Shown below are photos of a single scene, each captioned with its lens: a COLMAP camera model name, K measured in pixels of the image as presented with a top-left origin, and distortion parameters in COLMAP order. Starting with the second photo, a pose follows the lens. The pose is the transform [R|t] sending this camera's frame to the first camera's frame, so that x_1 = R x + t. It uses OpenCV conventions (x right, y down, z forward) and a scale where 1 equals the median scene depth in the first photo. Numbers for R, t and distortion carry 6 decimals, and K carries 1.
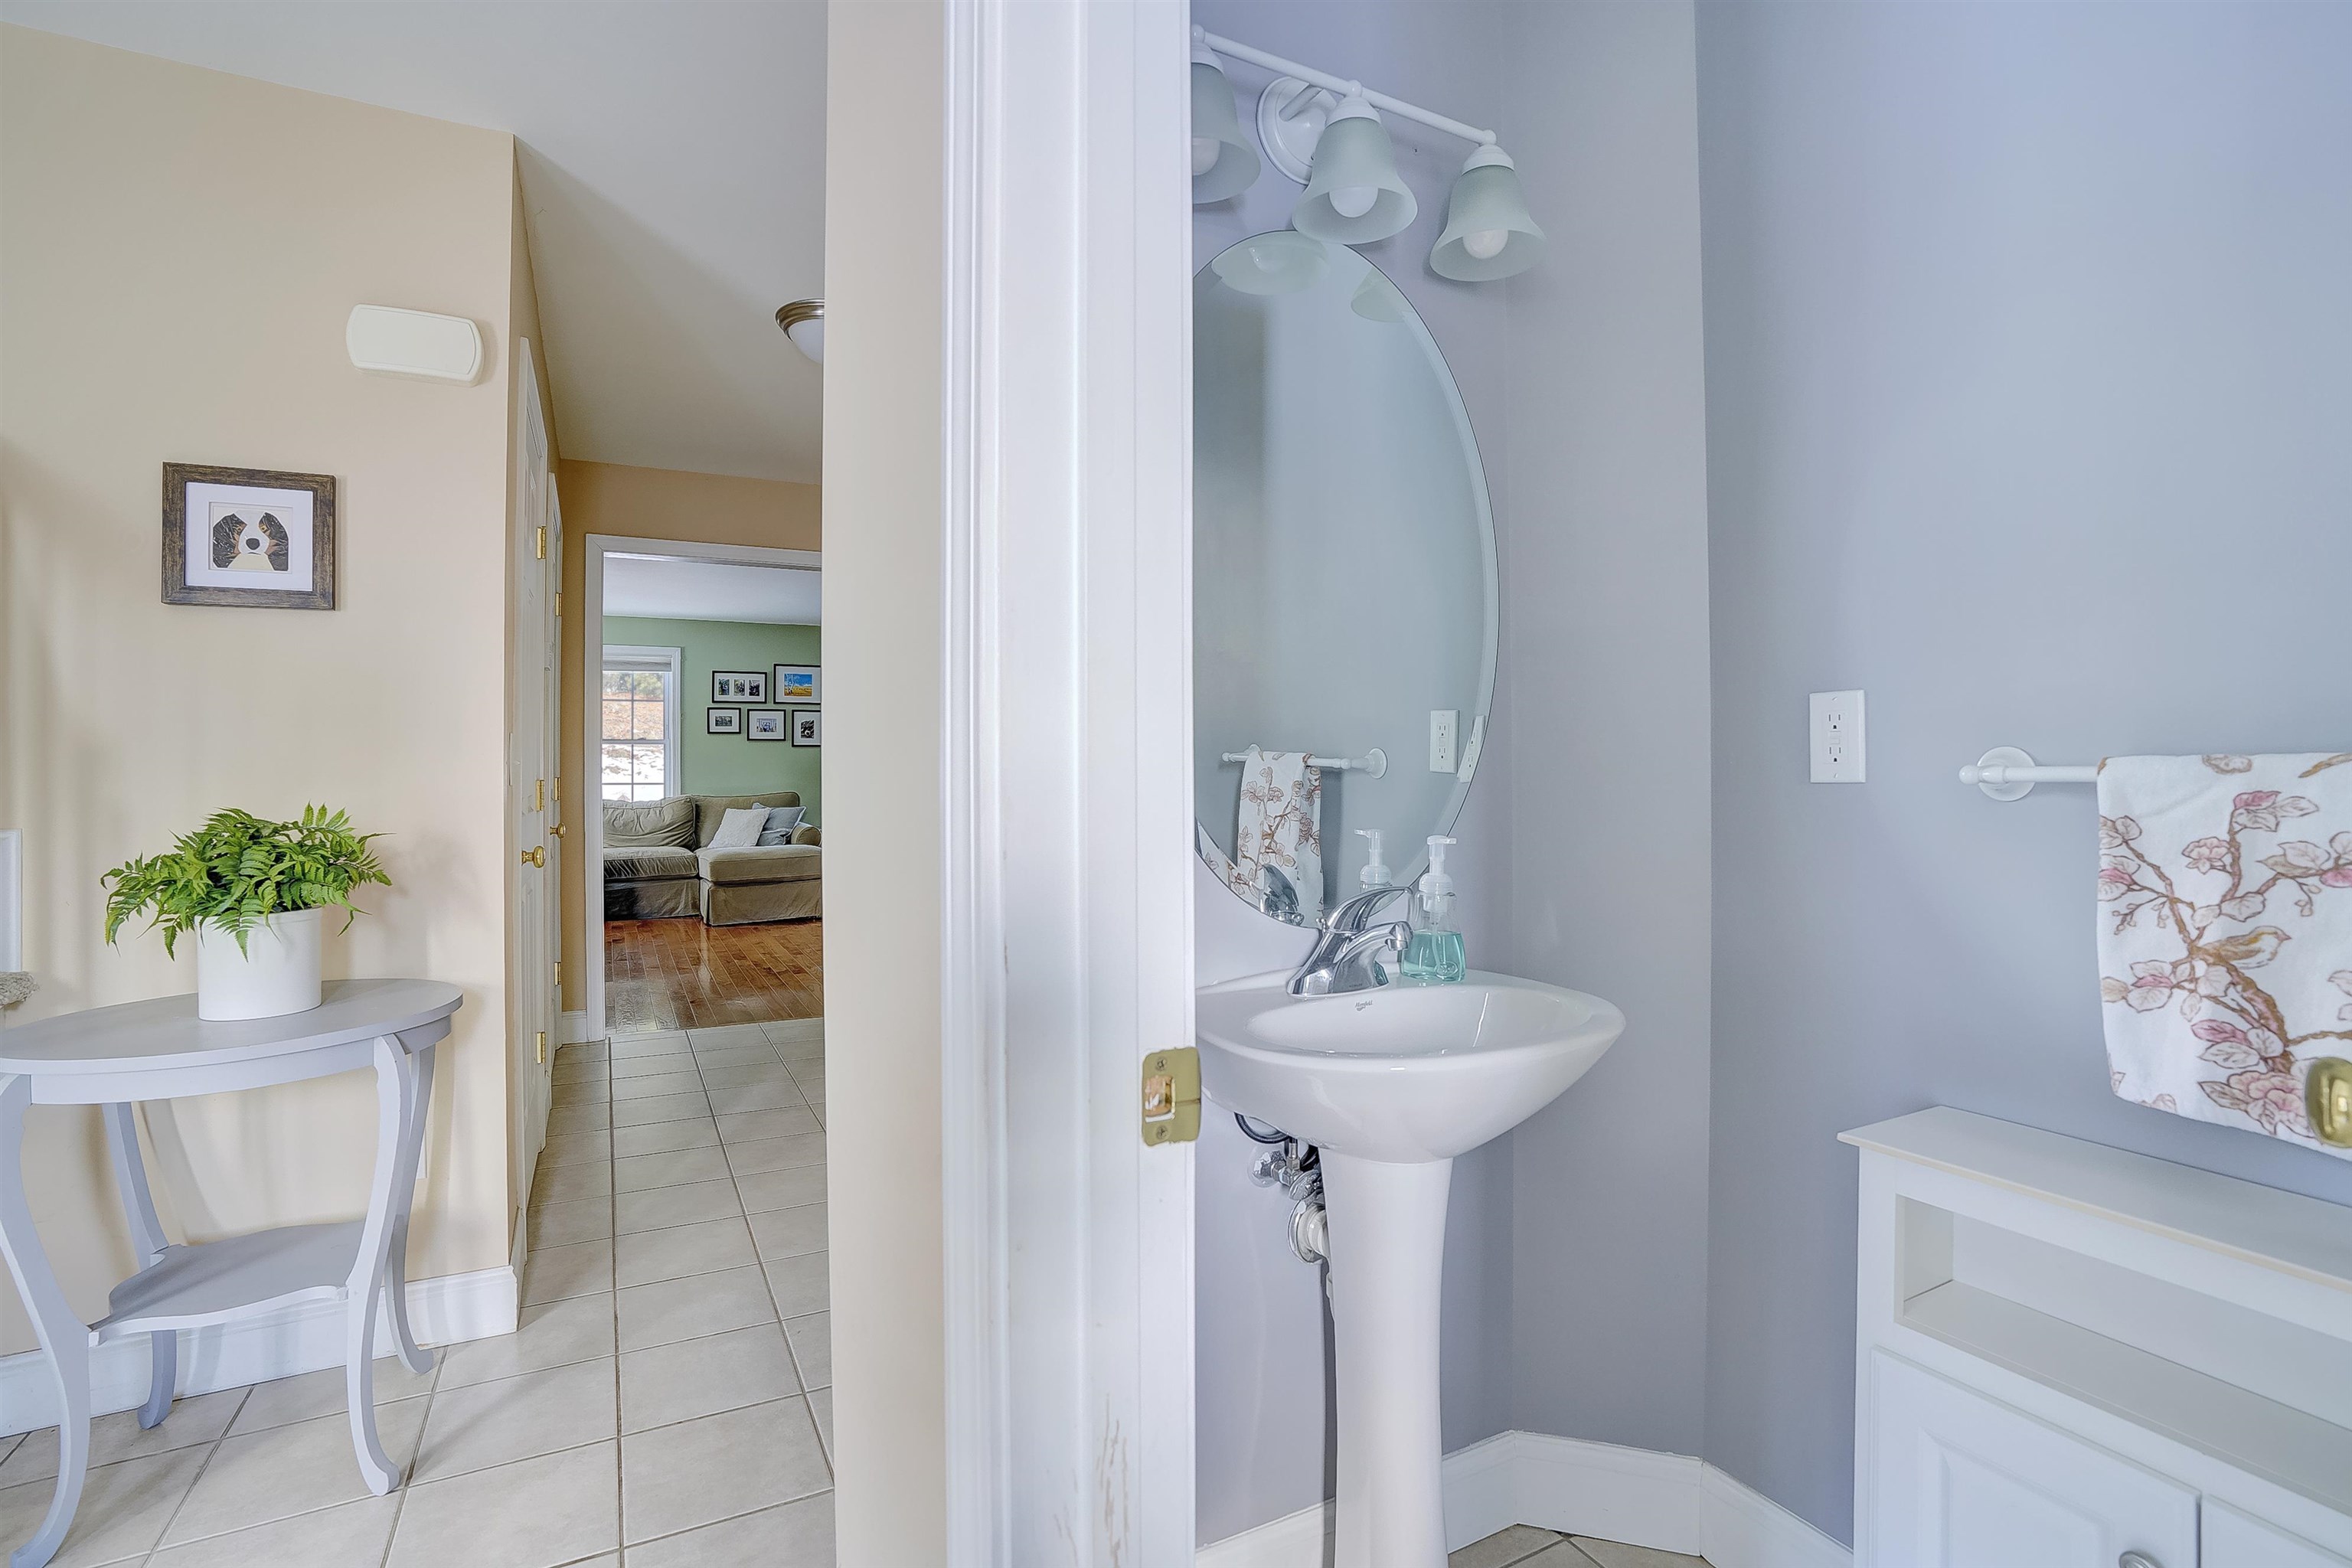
lens RADIAL K [[1146.0, 0, 1164.2], [0, 1146.0, 762.0], [0, 0, 1]] dist [-0.041263, -0.000195]
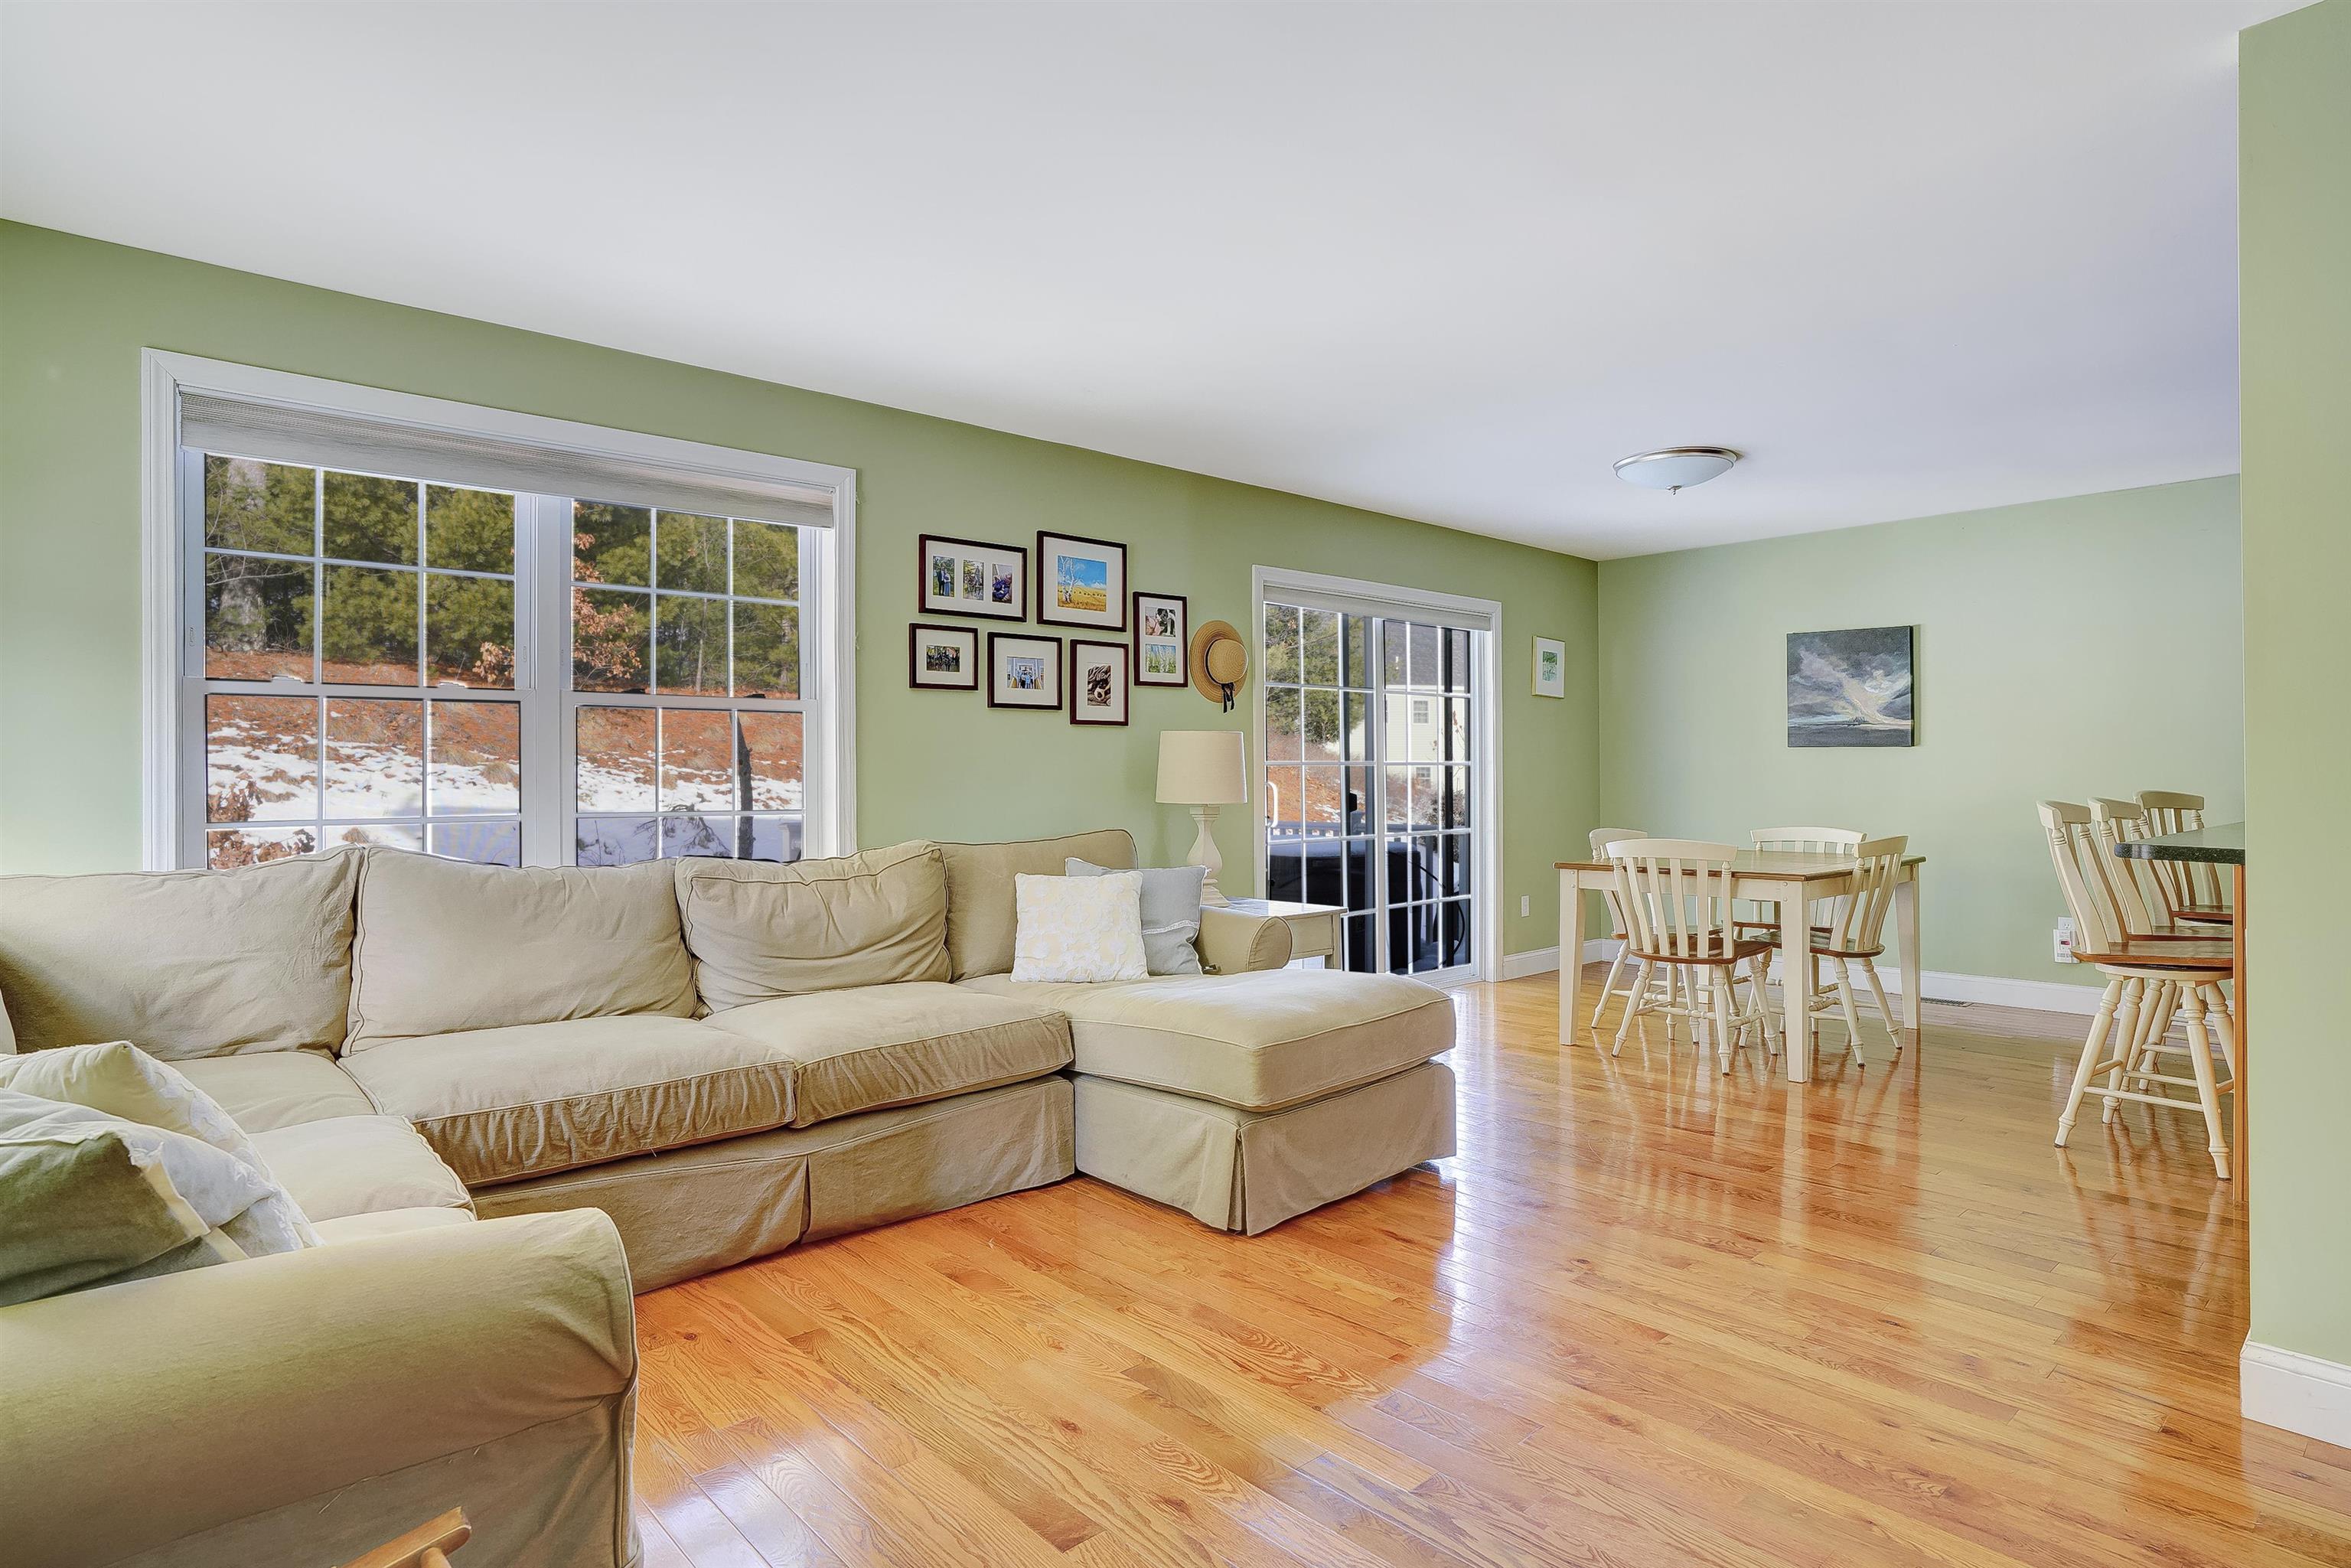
lens RADIAL K [[1255.0, 0, 1153.2], [0, 1255.0, 770.8], [0, 0, 1]] dist [-0.027854, 0.008714]
pose [[0.965946, -0.001431, 0.258741, -0.430703], [0.002728, 0.999985, -0.004656, 0.007017], [-0.258731, 0.005203, 0.965935, 0.541685]]
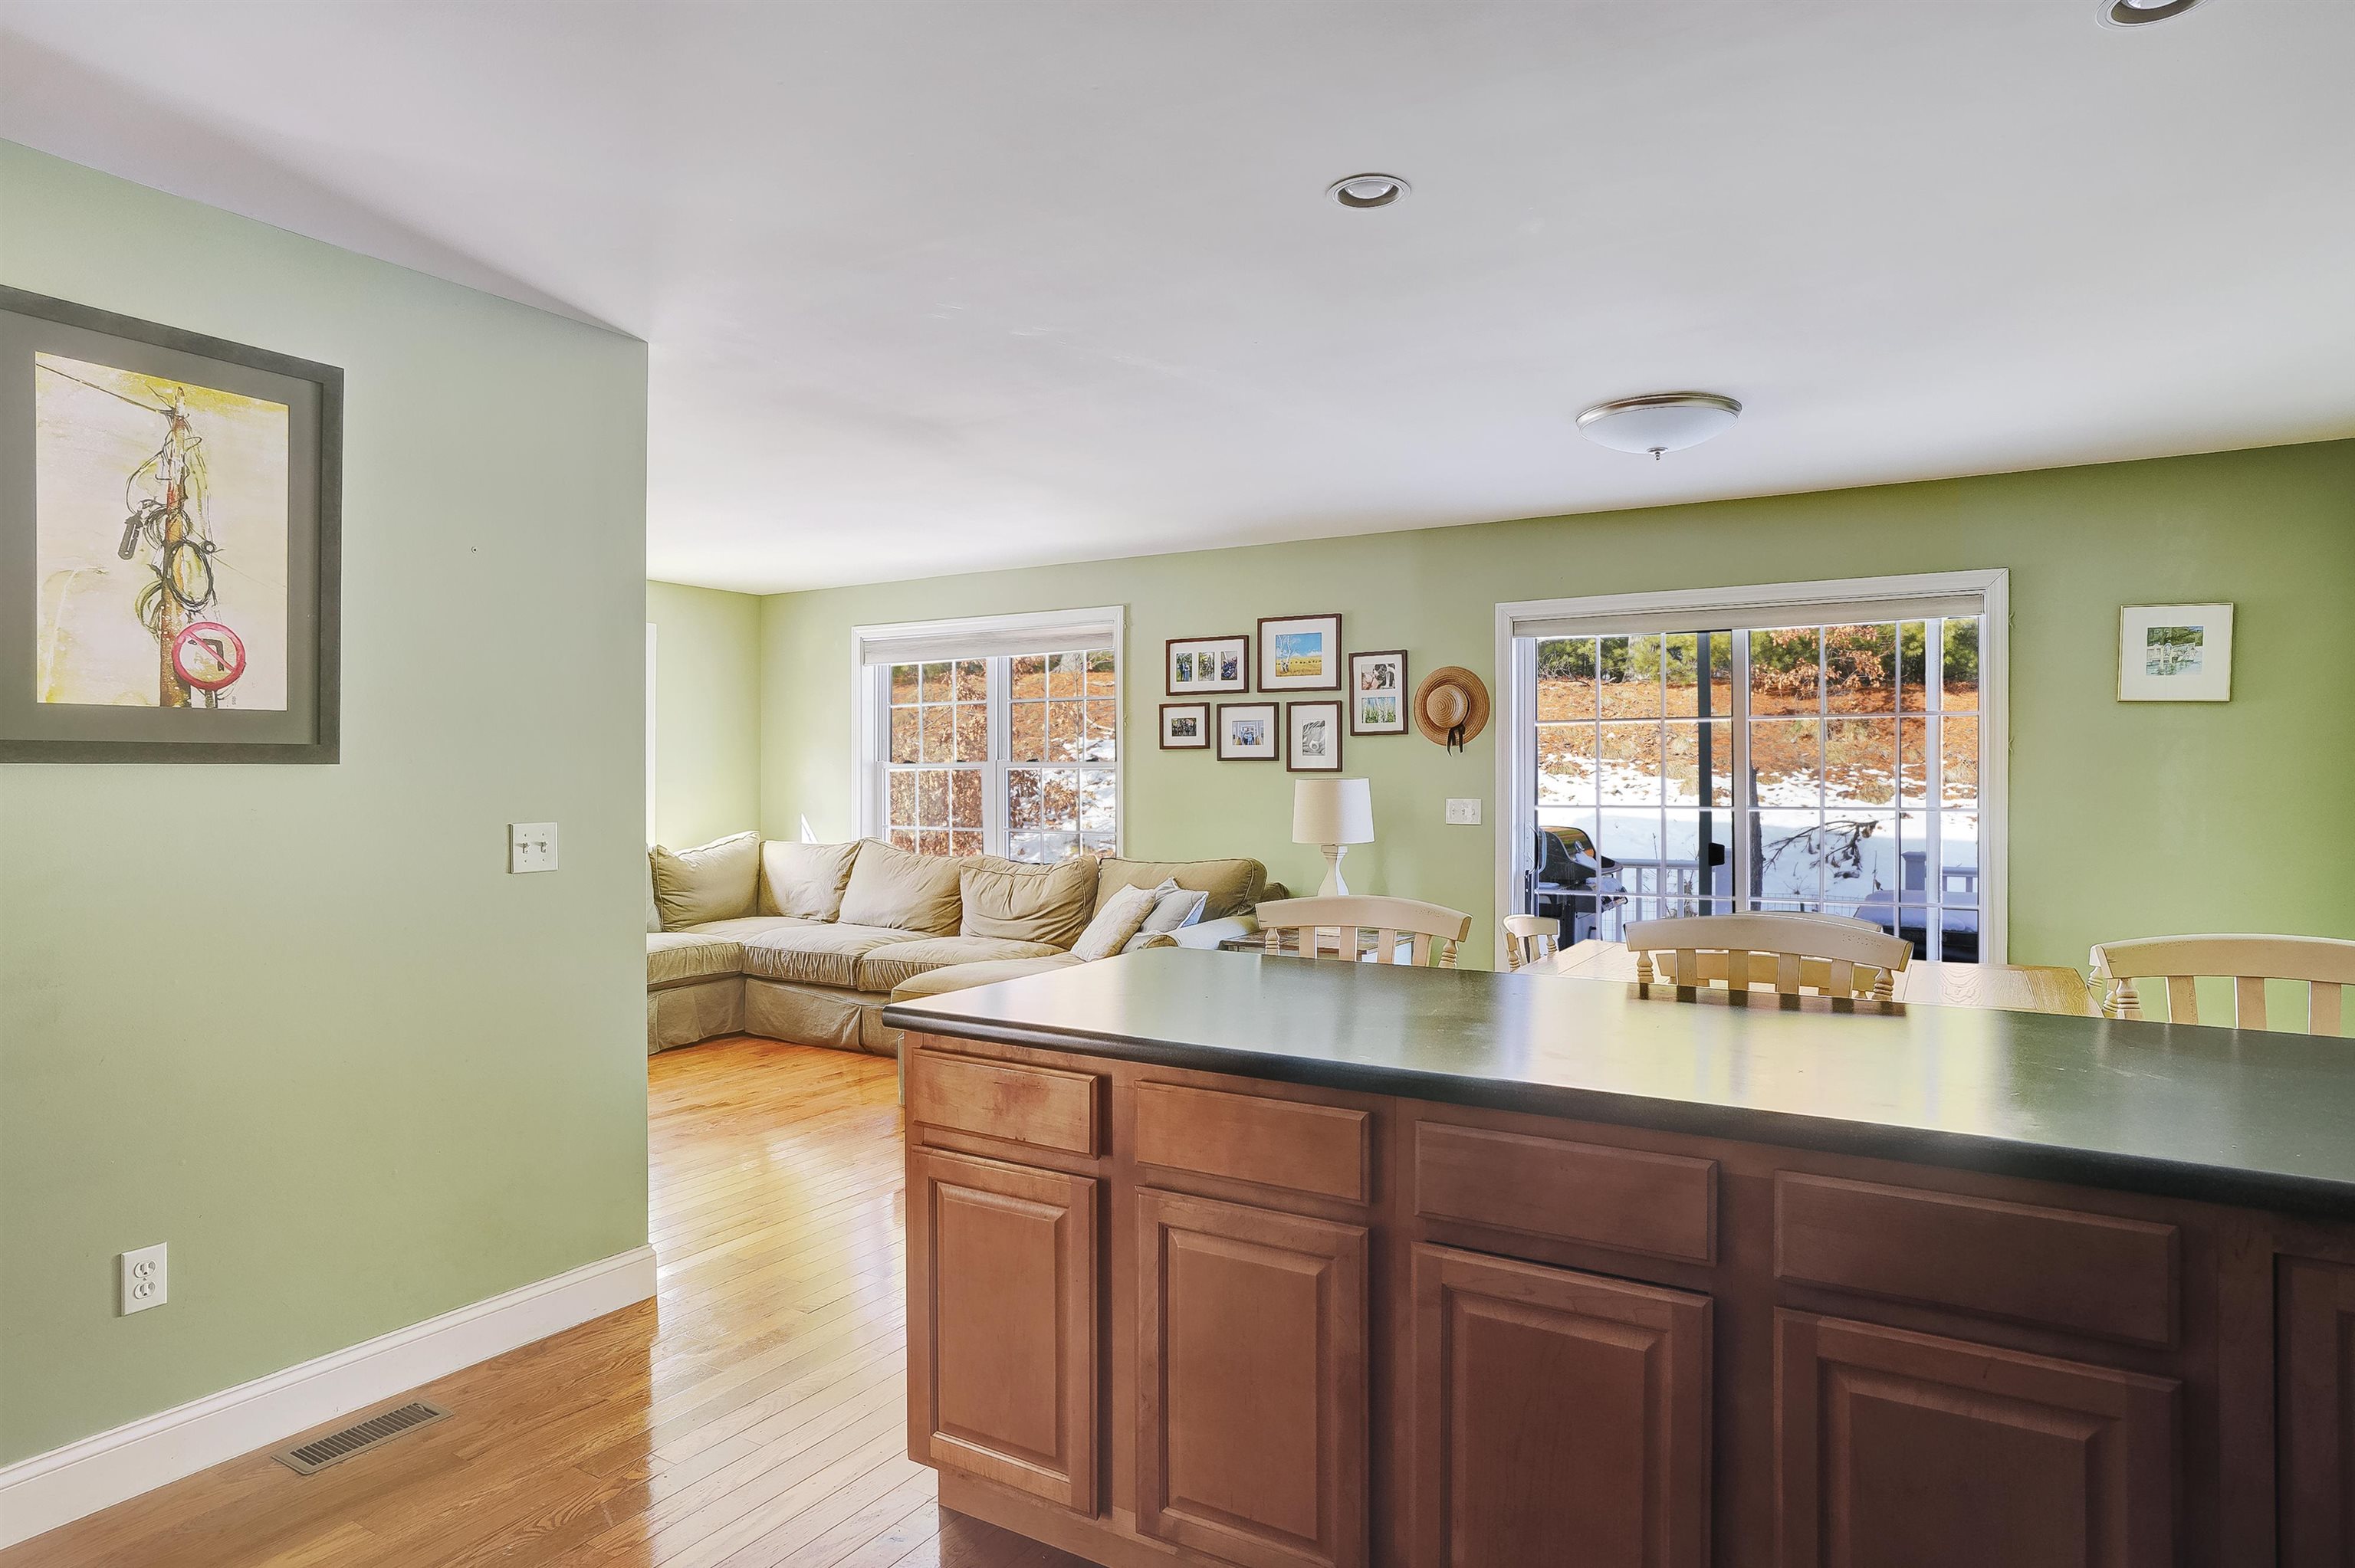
lens RADIAL K [[1338.9, 0, 1162.3], [0, 1338.9, 781.9], [0, 0, 1]] dist [-0.018146, 0.002643]
pose [[0.523471, 0.007300, -0.852012, 0.176750], [-0.000550, 0.999966, 0.008229, -0.014122], [0.852043, -0.003839, 0.523457, 0.640682]]
